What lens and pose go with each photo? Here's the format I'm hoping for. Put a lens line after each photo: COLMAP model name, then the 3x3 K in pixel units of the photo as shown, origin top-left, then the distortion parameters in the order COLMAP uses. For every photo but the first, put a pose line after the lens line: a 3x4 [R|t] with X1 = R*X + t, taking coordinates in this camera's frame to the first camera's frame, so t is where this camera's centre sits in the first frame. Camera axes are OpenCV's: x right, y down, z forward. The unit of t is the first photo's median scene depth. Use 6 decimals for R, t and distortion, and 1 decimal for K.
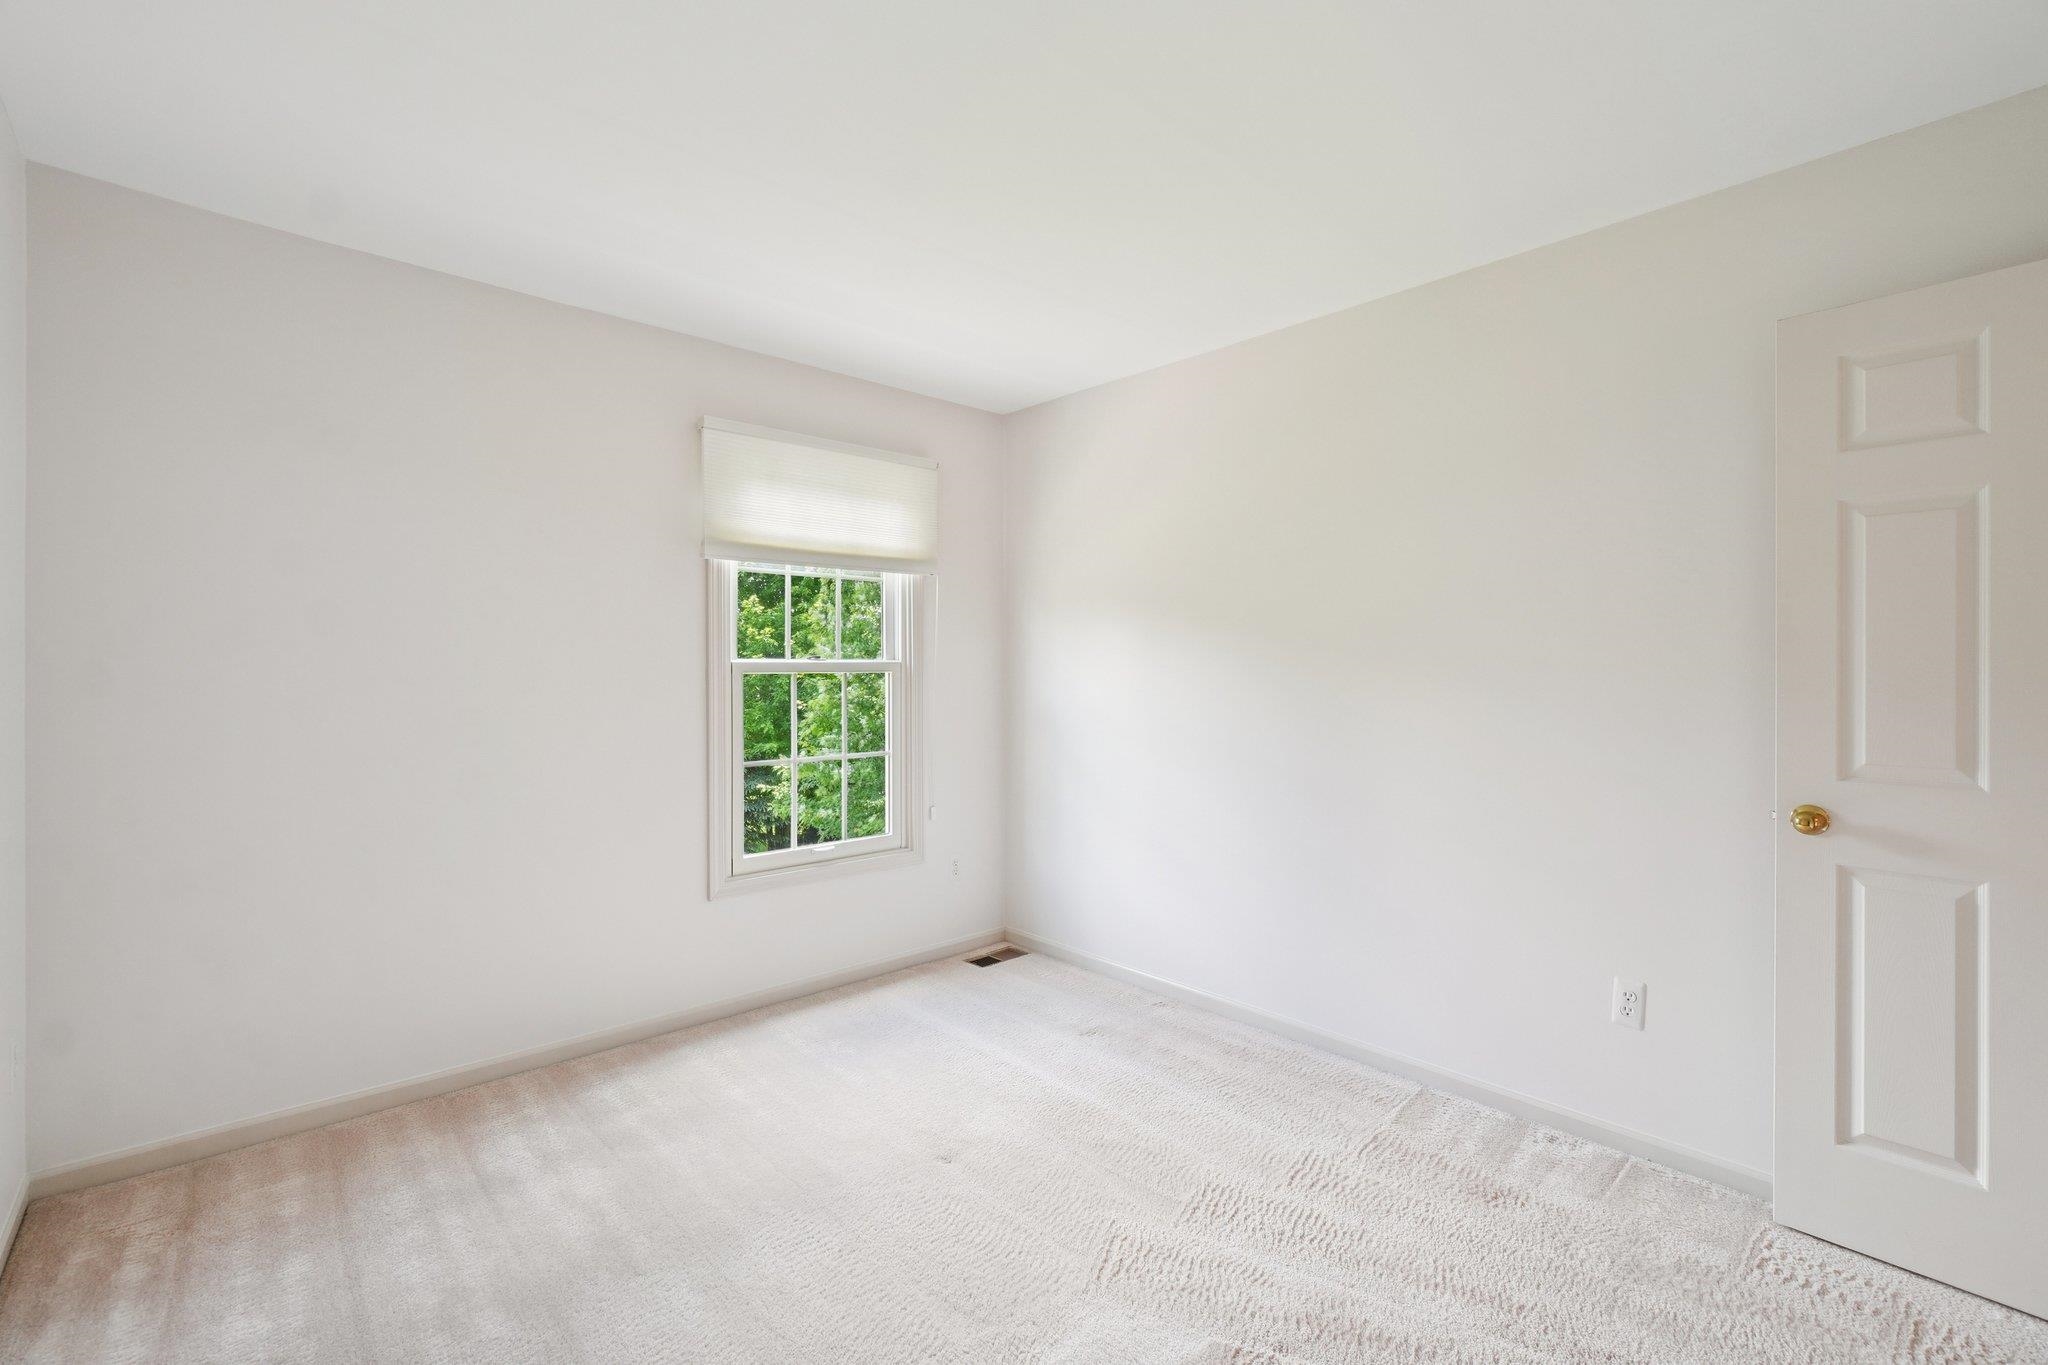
lens RADIAL K [[900.1, 0, 1030.6], [0, 900.1, 670.7], [0, 0, 1]] dist [-0.002117, 0.000415]
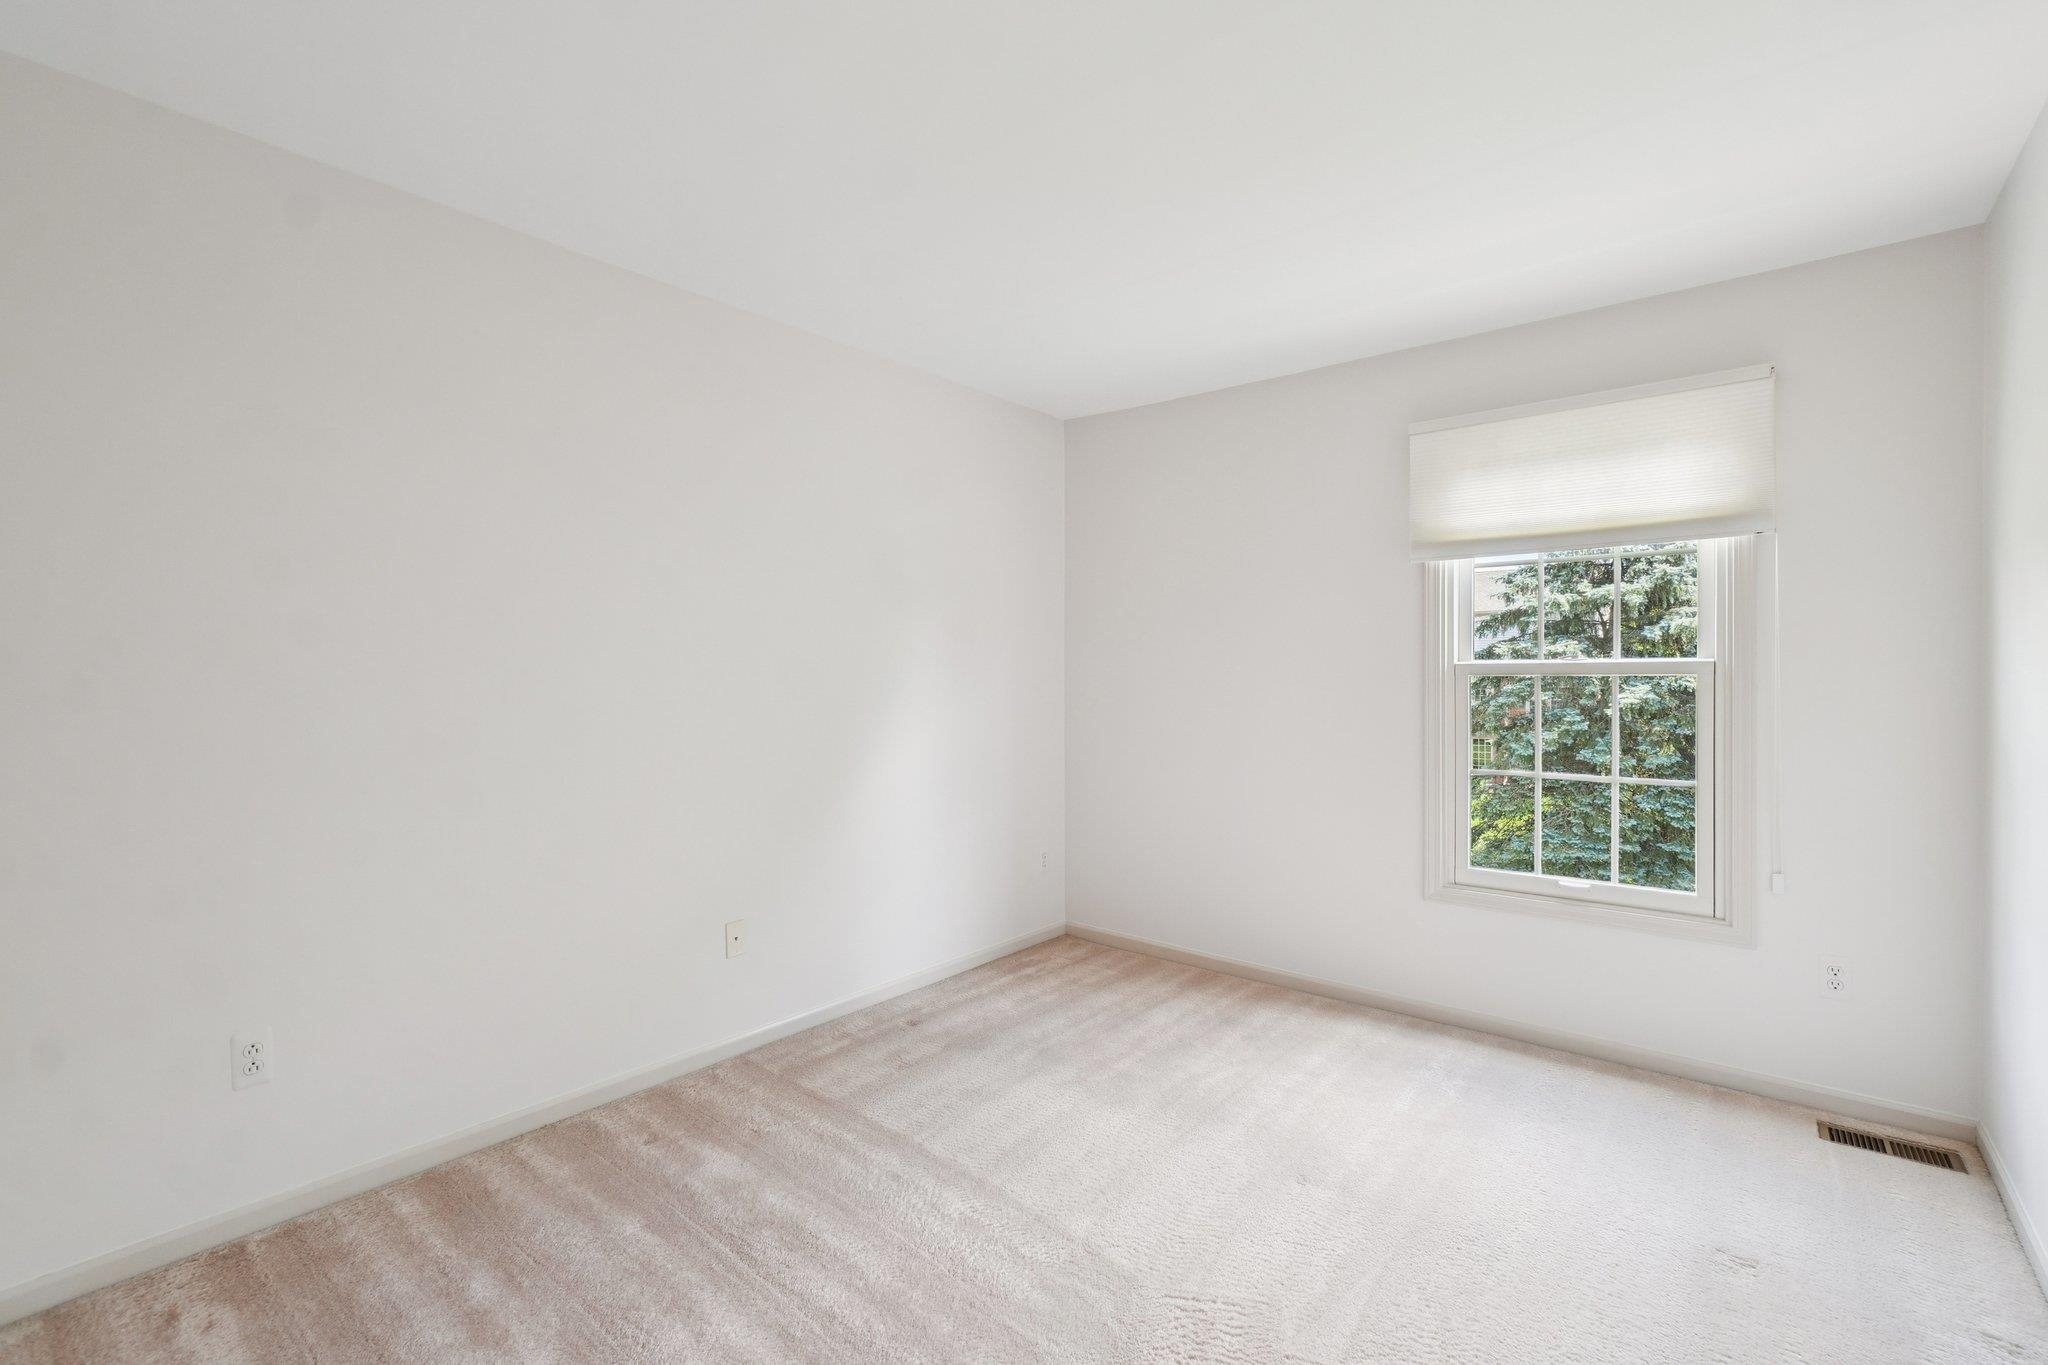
lens RADIAL K [[900.1, 0, 1030.6], [0, 900.1, 670.7], [0, 0, 1]] dist [-0.002117, 0.000415]
pose [[0.138987, -0.003335, -0.990289, 0.540395], [-0.001835, 0.999992, -0.003625, 0.002156], [0.990292, 0.002321, 0.138980, 0.386678]]
